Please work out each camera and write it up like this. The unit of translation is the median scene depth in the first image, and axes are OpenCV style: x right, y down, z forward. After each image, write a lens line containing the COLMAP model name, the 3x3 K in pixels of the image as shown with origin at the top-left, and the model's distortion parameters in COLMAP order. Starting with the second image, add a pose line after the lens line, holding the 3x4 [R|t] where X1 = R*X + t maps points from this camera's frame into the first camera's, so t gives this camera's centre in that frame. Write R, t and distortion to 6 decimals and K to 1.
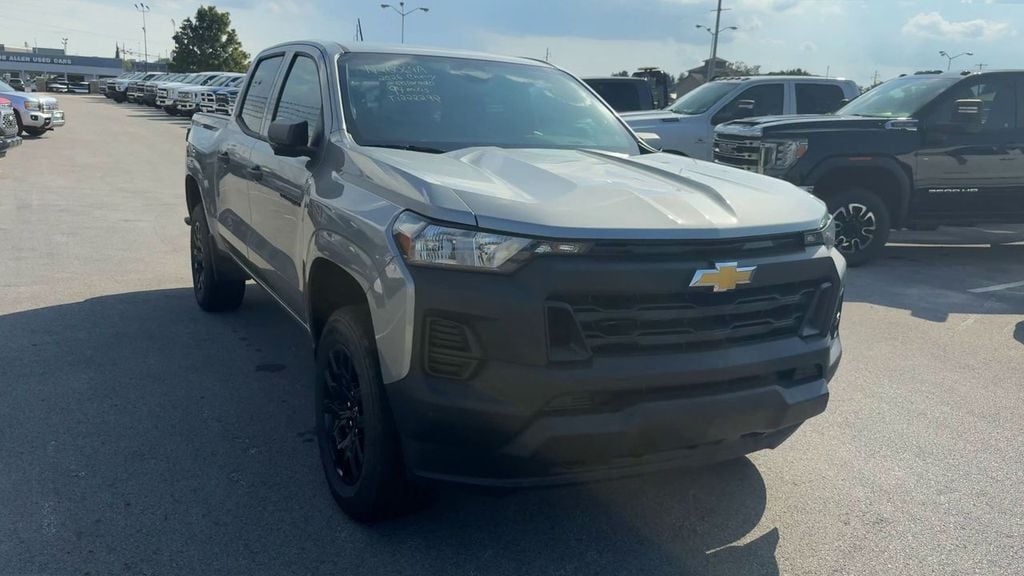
lens RADIAL K [[829.8, 0, 481.2], [0, 829.8, 287.8], [0, 0, 1]] dist [0.107623, -0.178284]
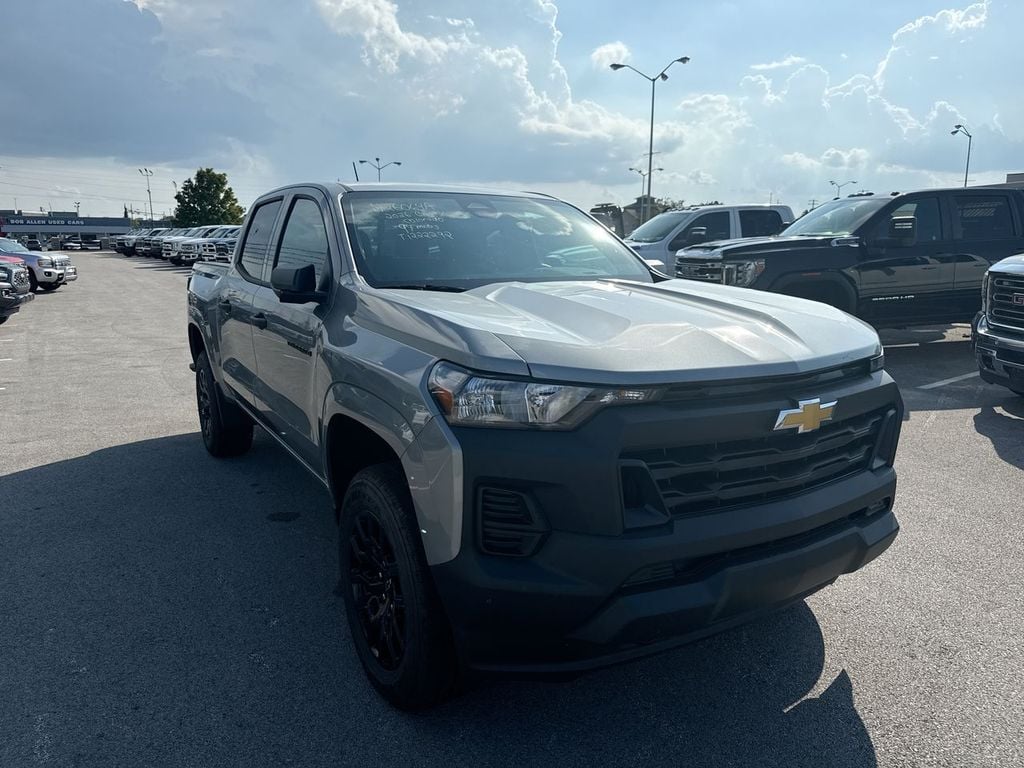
lens RADIAL K [[713.8, 0, 508.1], [0, 713.8, 383.2], [0, 0, 1]] dist [0.081104, -0.117518]
pose [[0.995830, -0.060217, 0.068531, -0.055017], [0.061670, 0.997910, -0.019299, -0.038076], [-0.067226, 0.023445, 0.997462, 0.186478]]
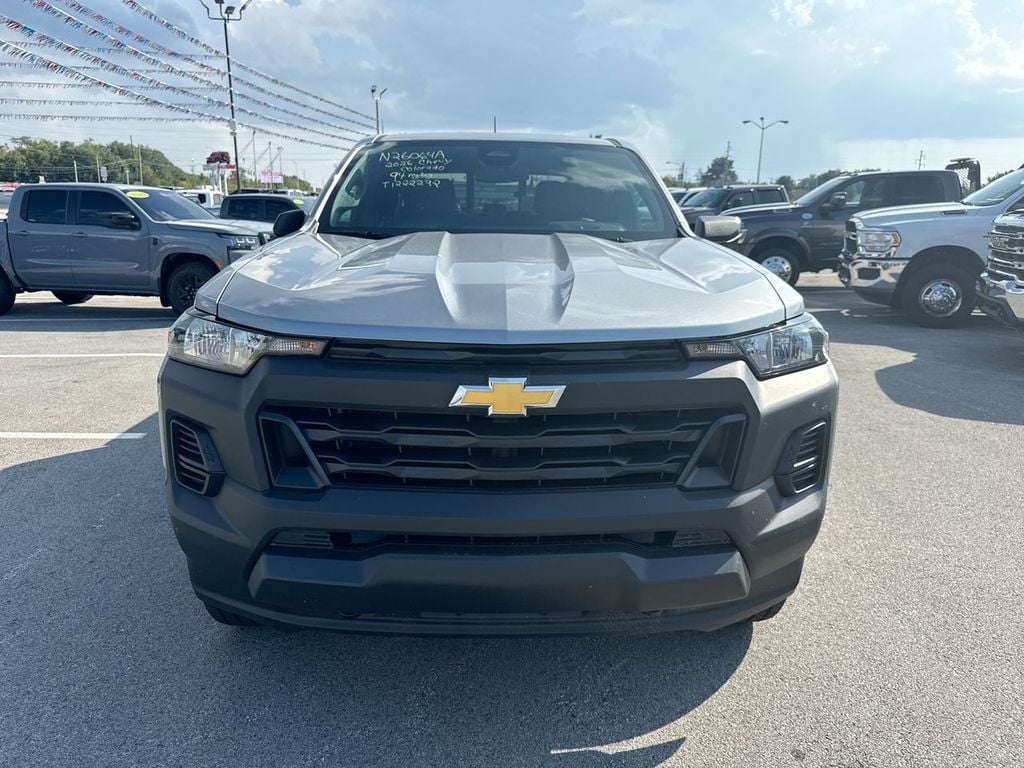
lens RADIAL K [[717.2, 0, 509.8], [0, 717.2, 377.6], [0, 0, 1]] dist [0.038157, -0.049033]
pose [[0.908243, 0.061029, -0.413969, 0.403178], [-0.058985, 0.998101, 0.017732, -0.030208], [0.414265, 0.008313, 0.910118, 0.314911]]
